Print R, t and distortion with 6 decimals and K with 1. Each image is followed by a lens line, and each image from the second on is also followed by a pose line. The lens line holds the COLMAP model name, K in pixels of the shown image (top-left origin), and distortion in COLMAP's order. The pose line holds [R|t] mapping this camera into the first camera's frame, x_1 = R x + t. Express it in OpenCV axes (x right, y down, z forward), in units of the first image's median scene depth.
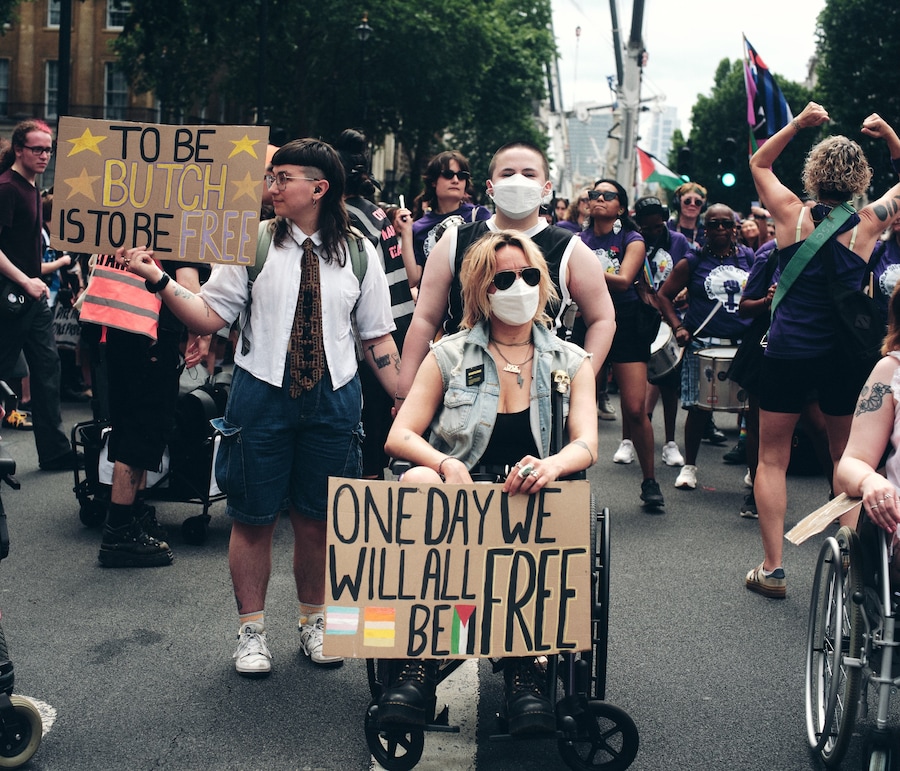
lens RADIAL K [[1622.0, 0, 450.0], [0, 1622.0, 385.5], [0, 0, 1]] dist [-0.045471, 0.145122]
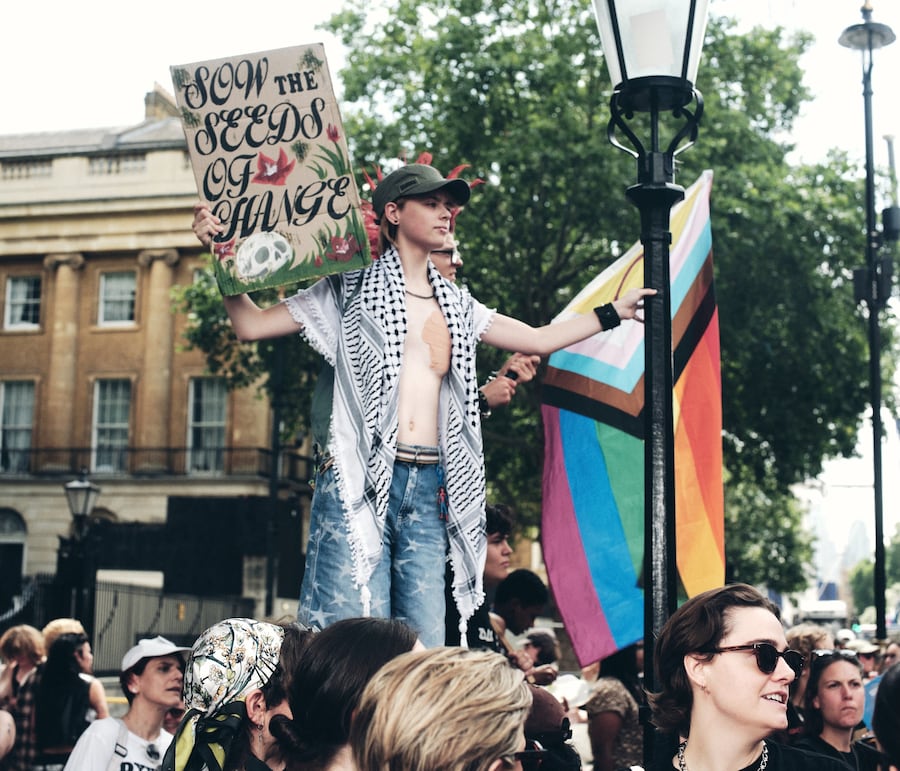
lens RADIAL K [[1622.0, 0, 450.0], [0, 1622.0, 385.5], [0, 0, 1]] dist [-0.045471, 0.145122]
pose [[0.996111, -0.047363, -0.074301, -0.071325], [0.027888, 0.969364, -0.244040, -0.046190], [0.083583, 0.241019, 0.966915, 0.422823]]
